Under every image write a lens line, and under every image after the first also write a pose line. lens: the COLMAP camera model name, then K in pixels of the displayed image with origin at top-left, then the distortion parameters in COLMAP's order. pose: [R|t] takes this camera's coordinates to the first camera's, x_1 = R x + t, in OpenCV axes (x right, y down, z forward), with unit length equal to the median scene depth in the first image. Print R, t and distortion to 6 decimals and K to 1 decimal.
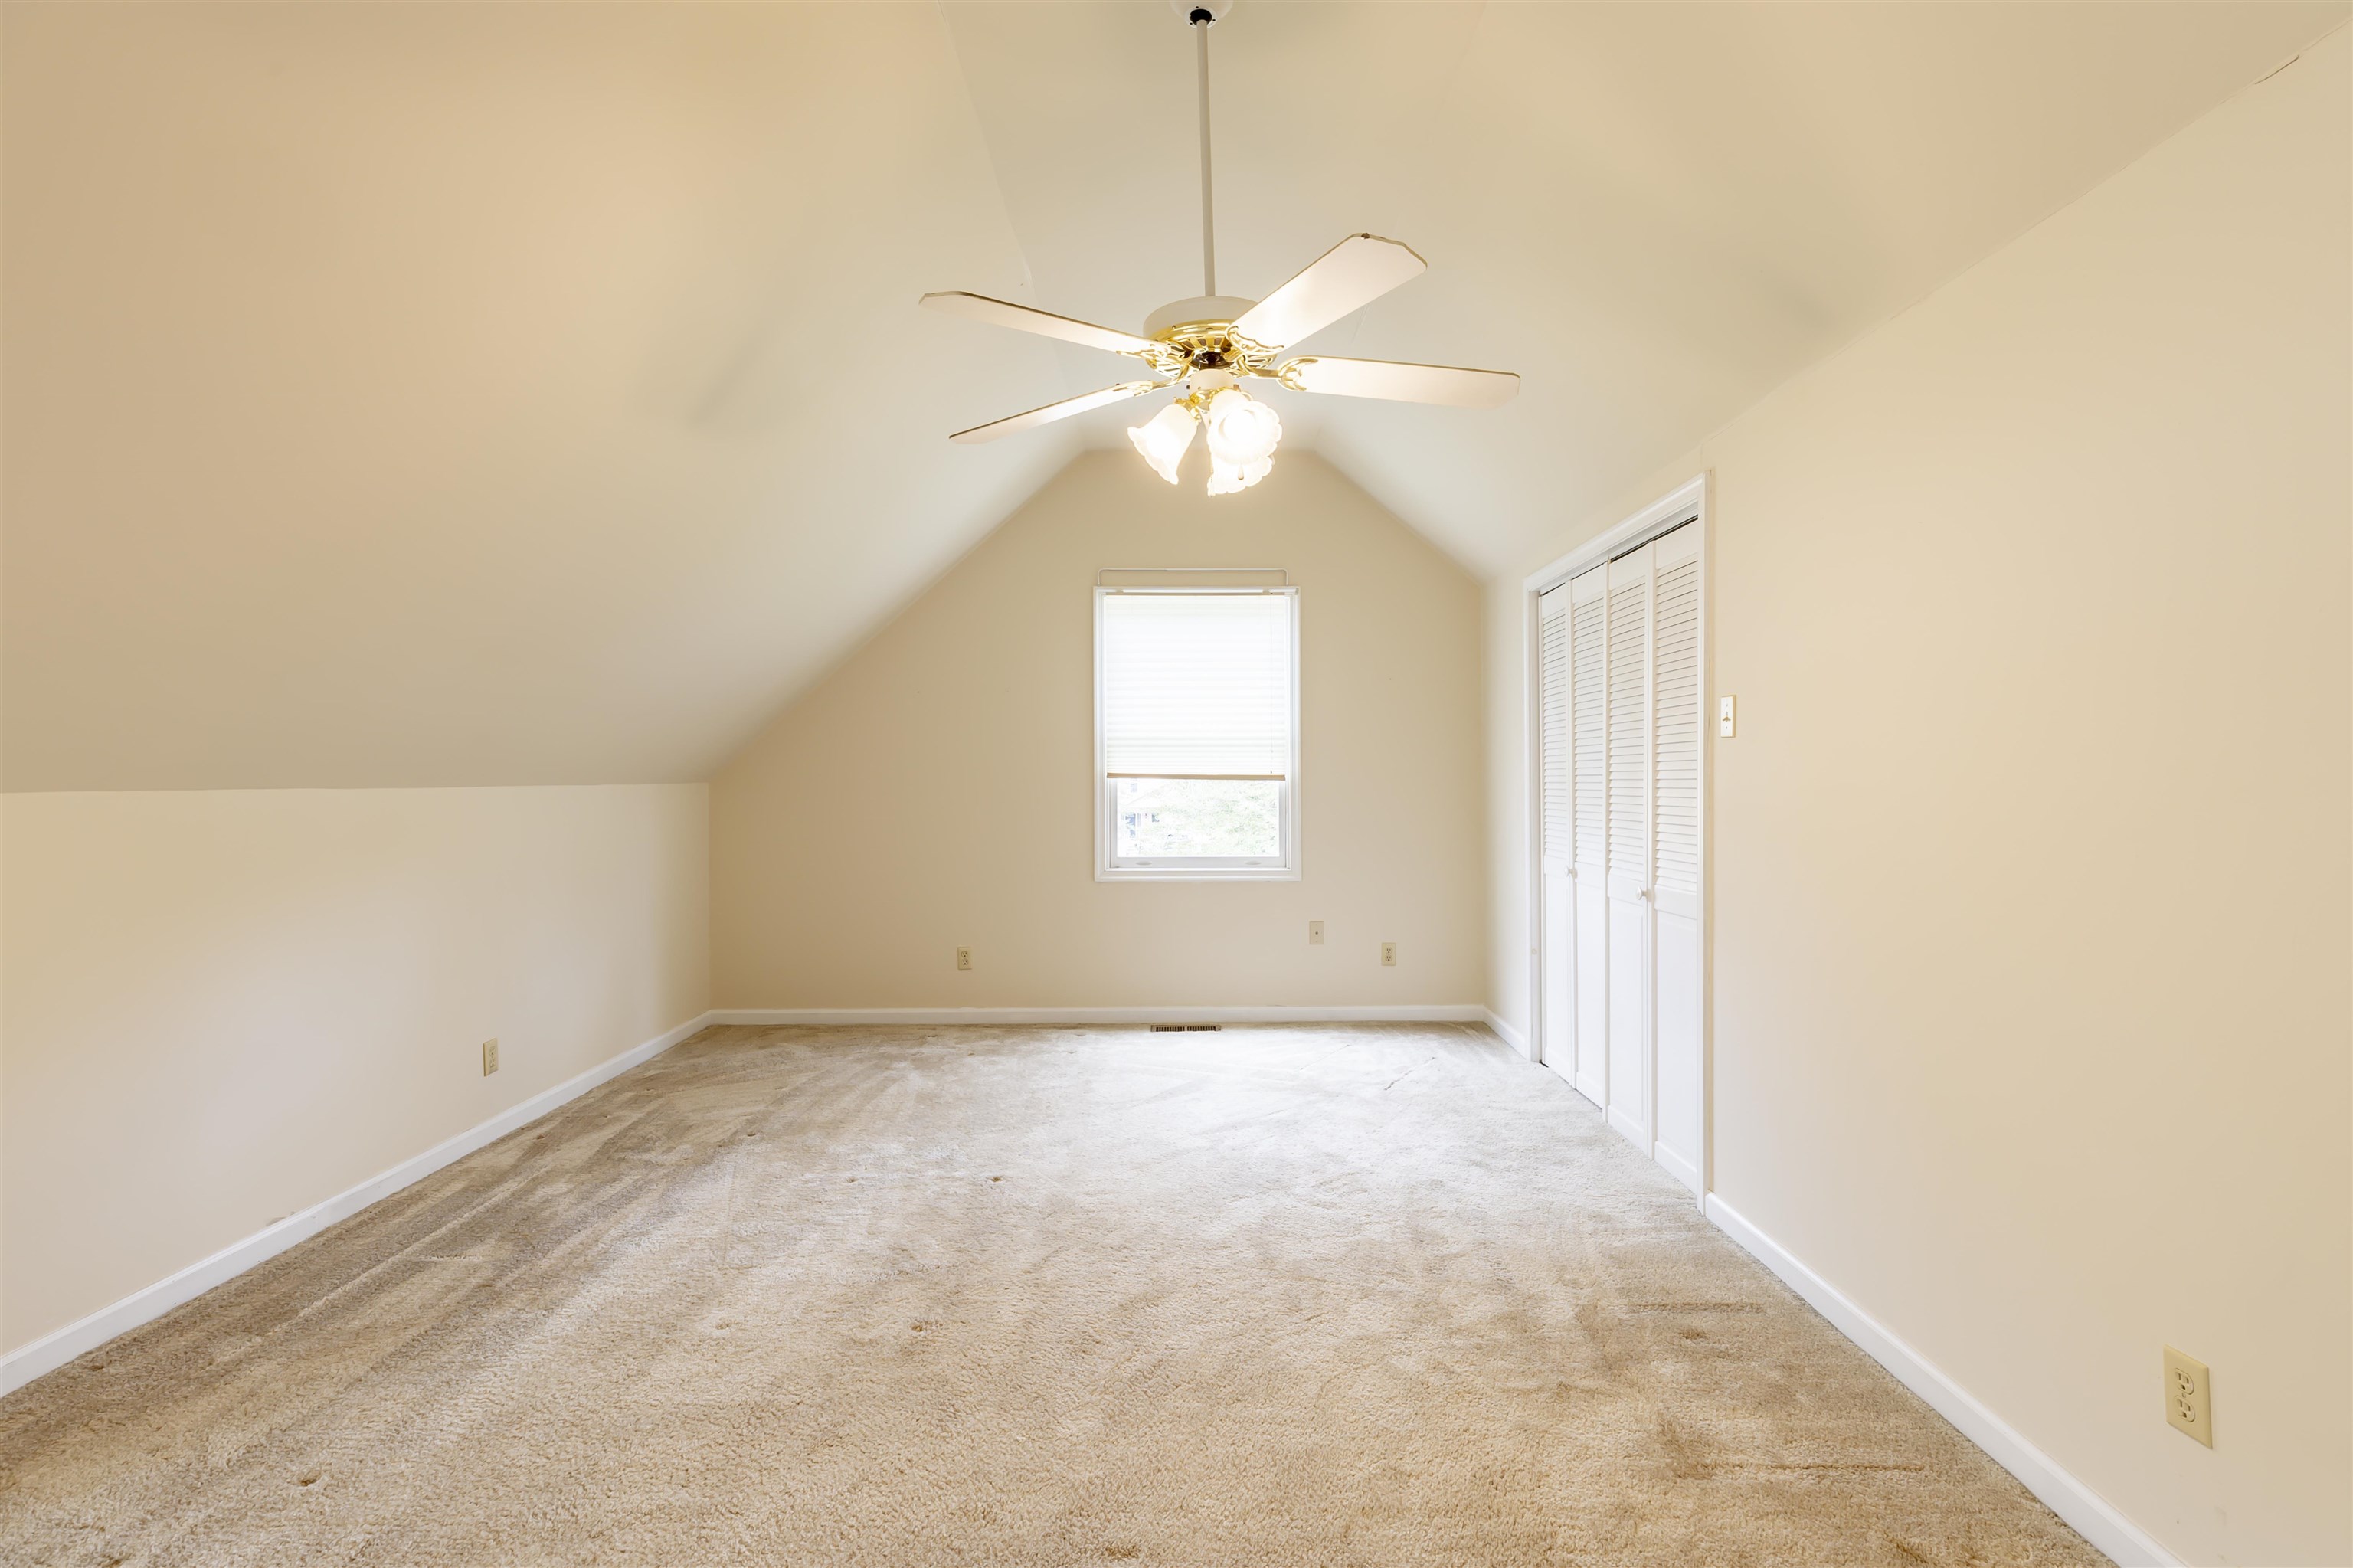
lens RADIAL K [[1084.4, 0, 1176.5], [0, 1084.4, 784.0], [0, 0, 1]] dist [0.010166, -0.000881]
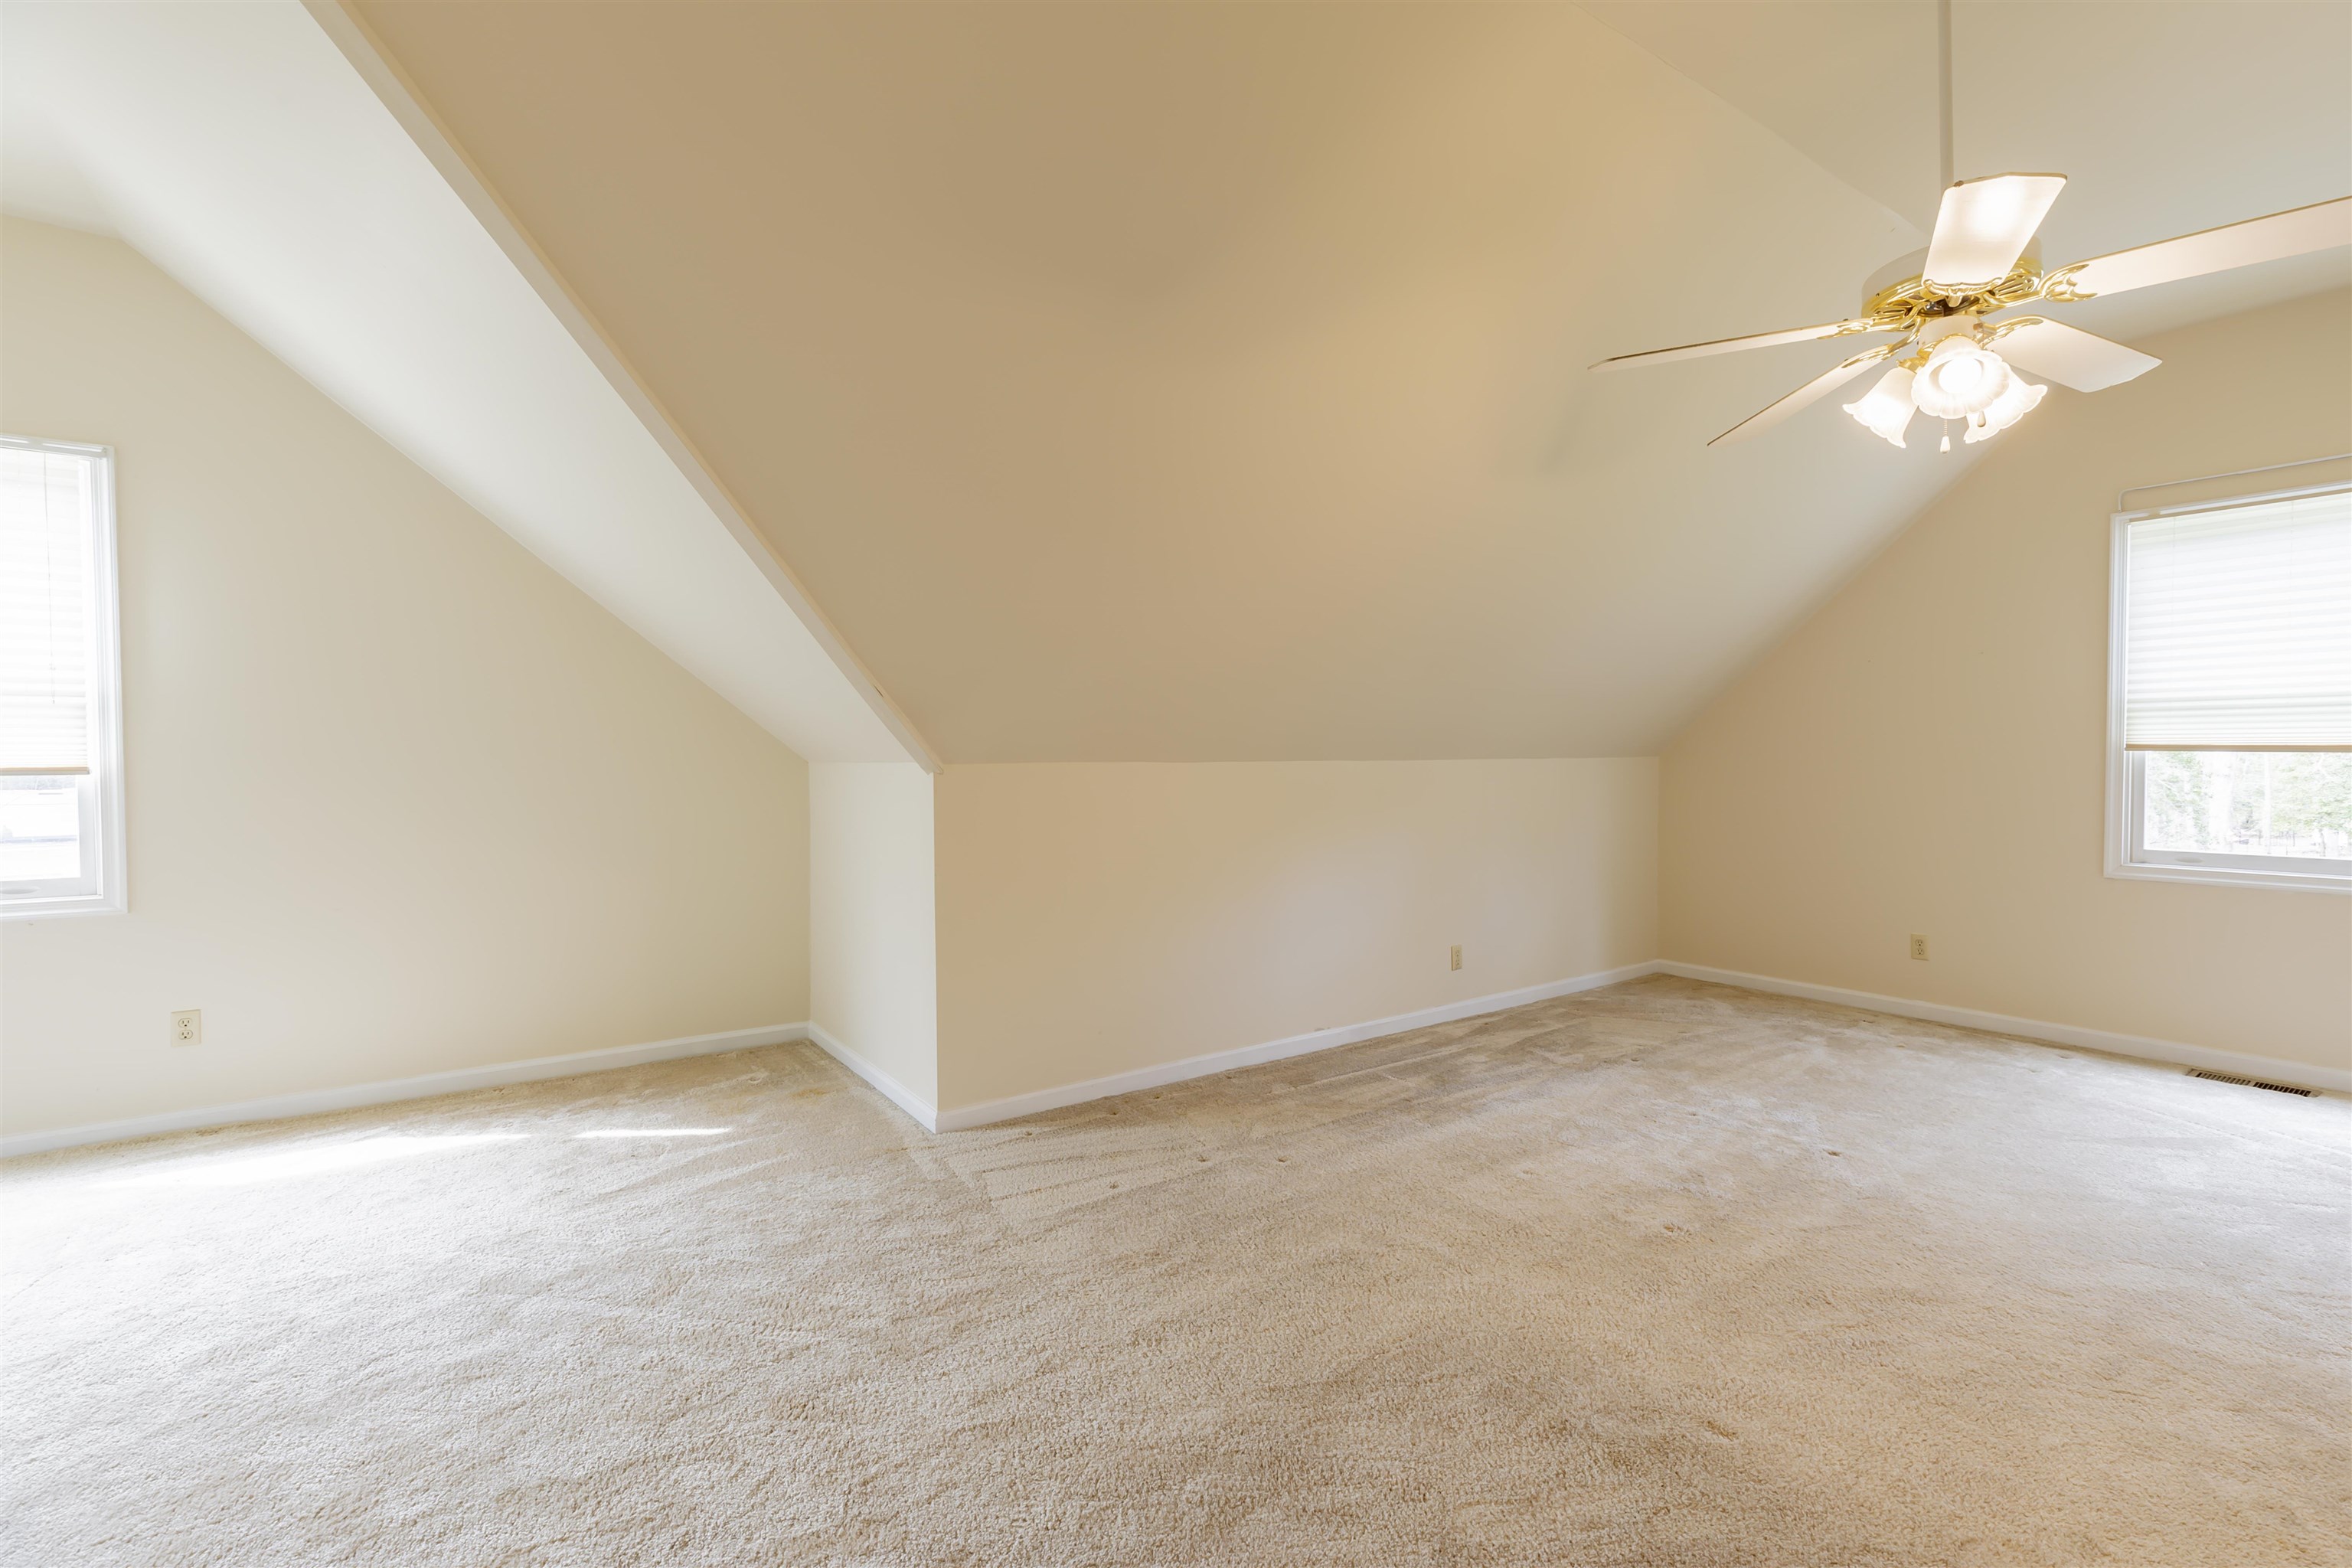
lens RADIAL K [[1083.9, 0, 1176.0], [0, 1083.9, 784.0], [0, 0, 1]] dist [0.010166, -0.000881]
pose [[0.565170, 0.020900, -0.824709, 0.329946], [-0.000261, 0.999684, 0.025155, -0.001472], [0.824974, -0.014002, 0.564997, -0.064115]]
